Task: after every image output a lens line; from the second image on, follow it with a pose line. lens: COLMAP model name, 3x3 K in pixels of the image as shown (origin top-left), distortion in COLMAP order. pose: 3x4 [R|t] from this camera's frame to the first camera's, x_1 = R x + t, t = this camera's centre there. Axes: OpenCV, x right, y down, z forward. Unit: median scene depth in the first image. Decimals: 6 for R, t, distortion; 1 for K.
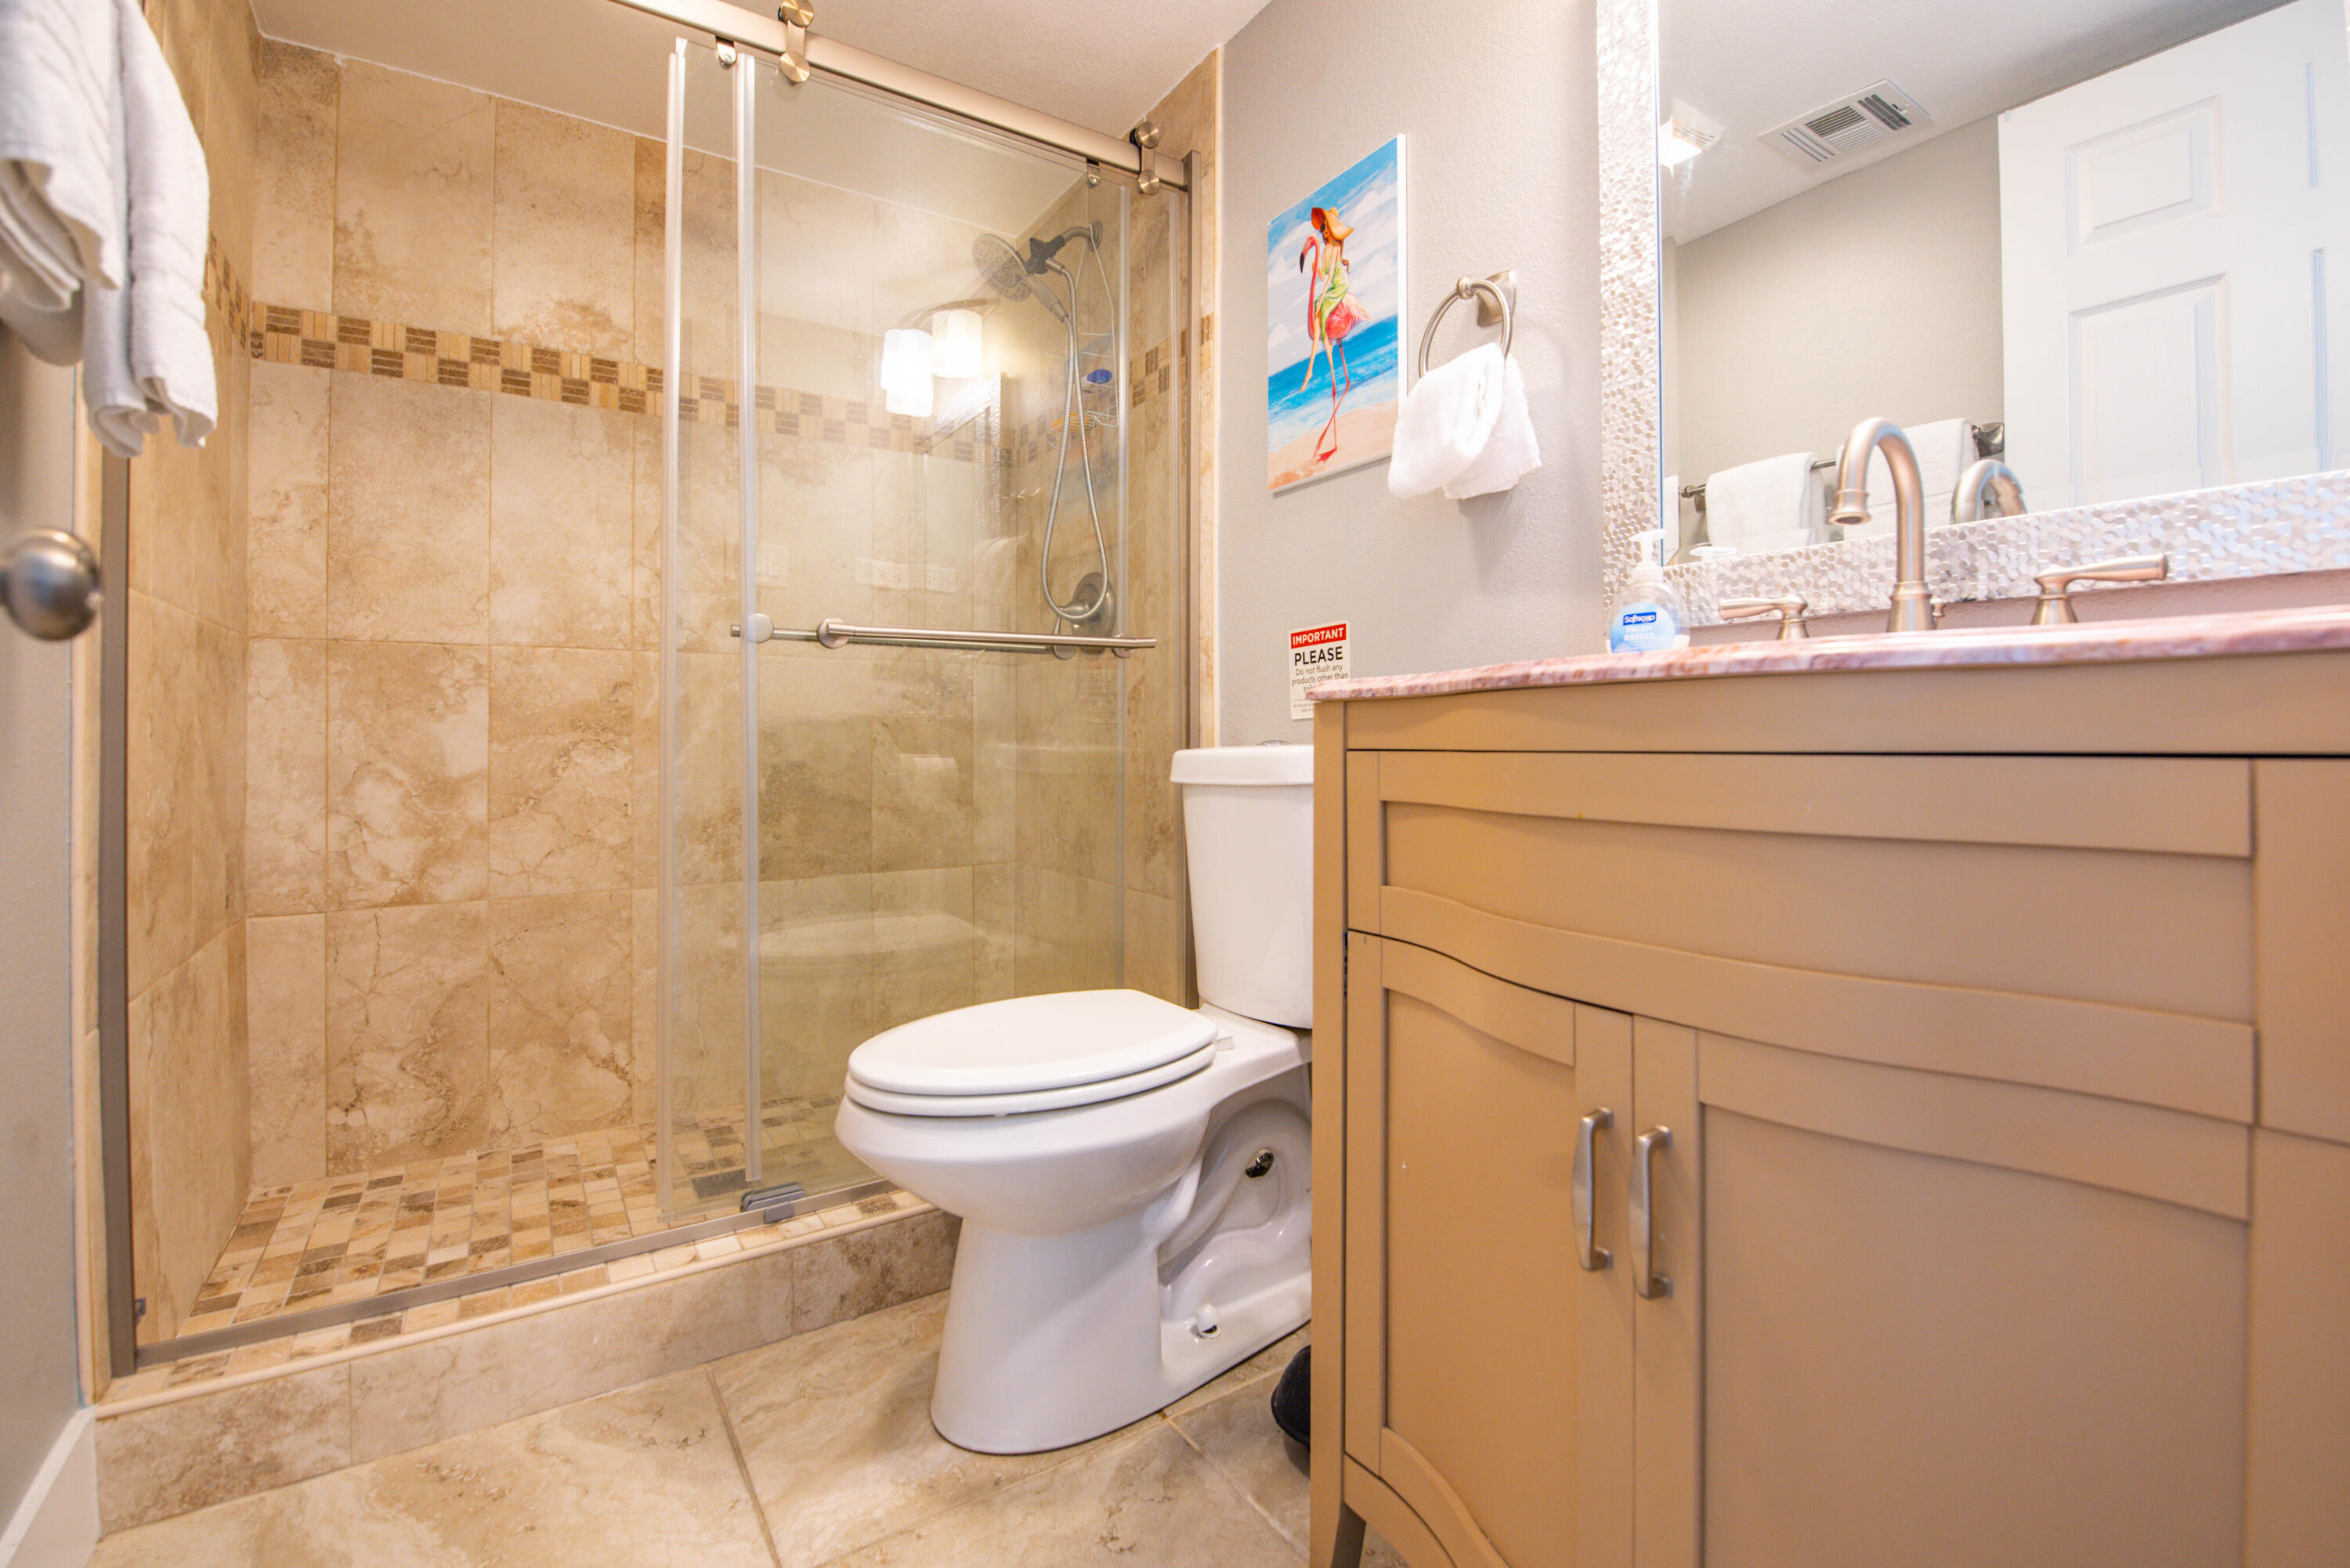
lens RADIAL K [[1044.0, 0, 1181.4], [0, 1044.0, 739.3], [0, 0, 1]] dist [-0.026109, -0.001017]
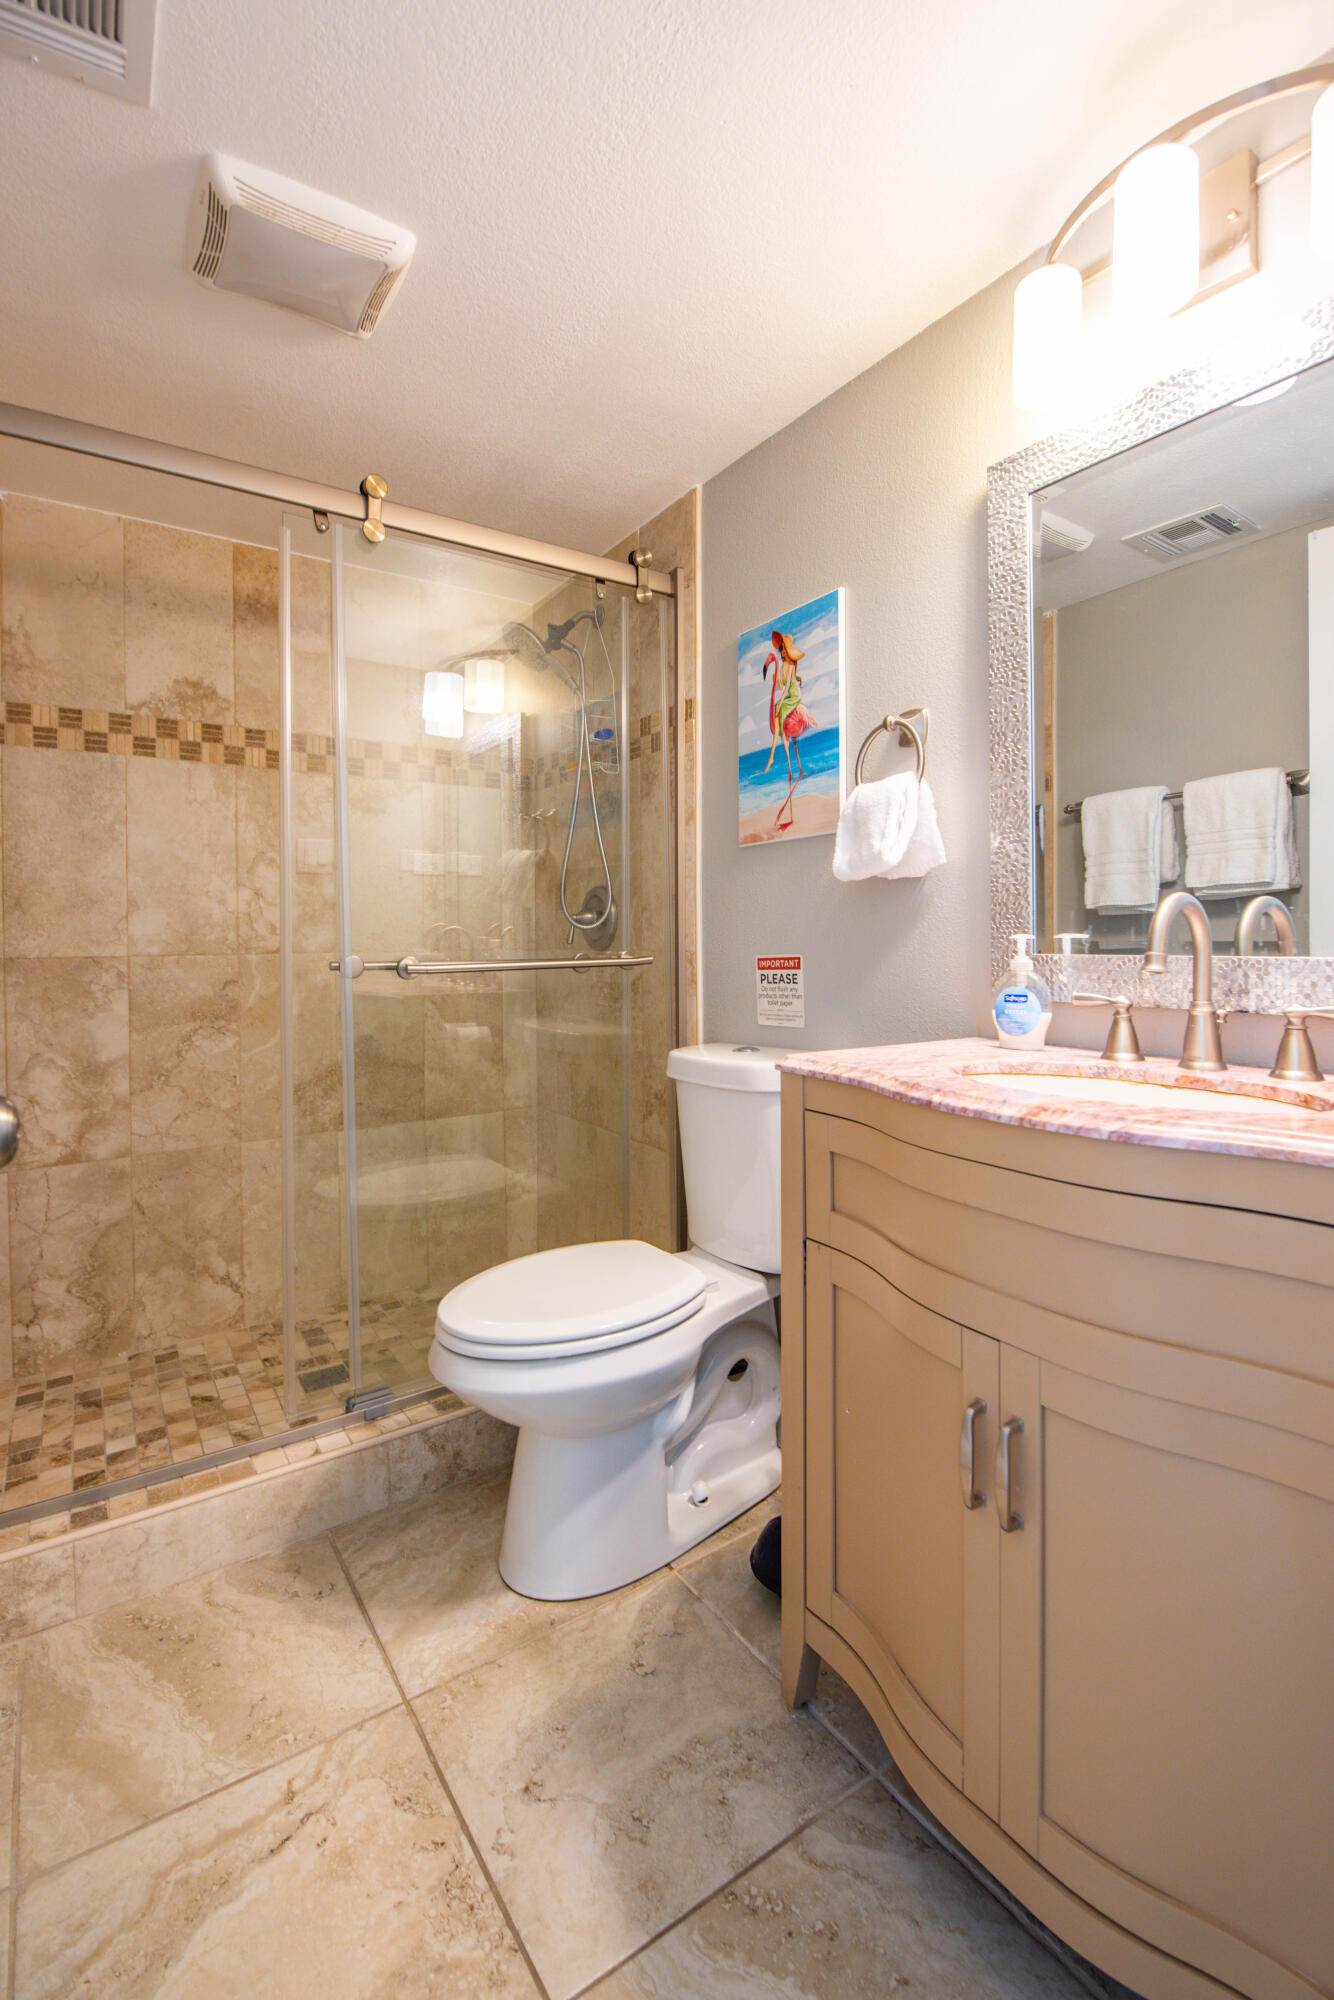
lens RADIAL K [[888.6, 0, 662.0], [0, 888.6, 943.1], [0, 0, 1]] dist [-0.026109, -0.001017]
pose [[0.999932, -0.006795, 0.009496, -0.022946], [0.006704, 0.999931, 0.009617, -0.120821], [-0.009560, -0.009553, 0.999909, -0.099217]]
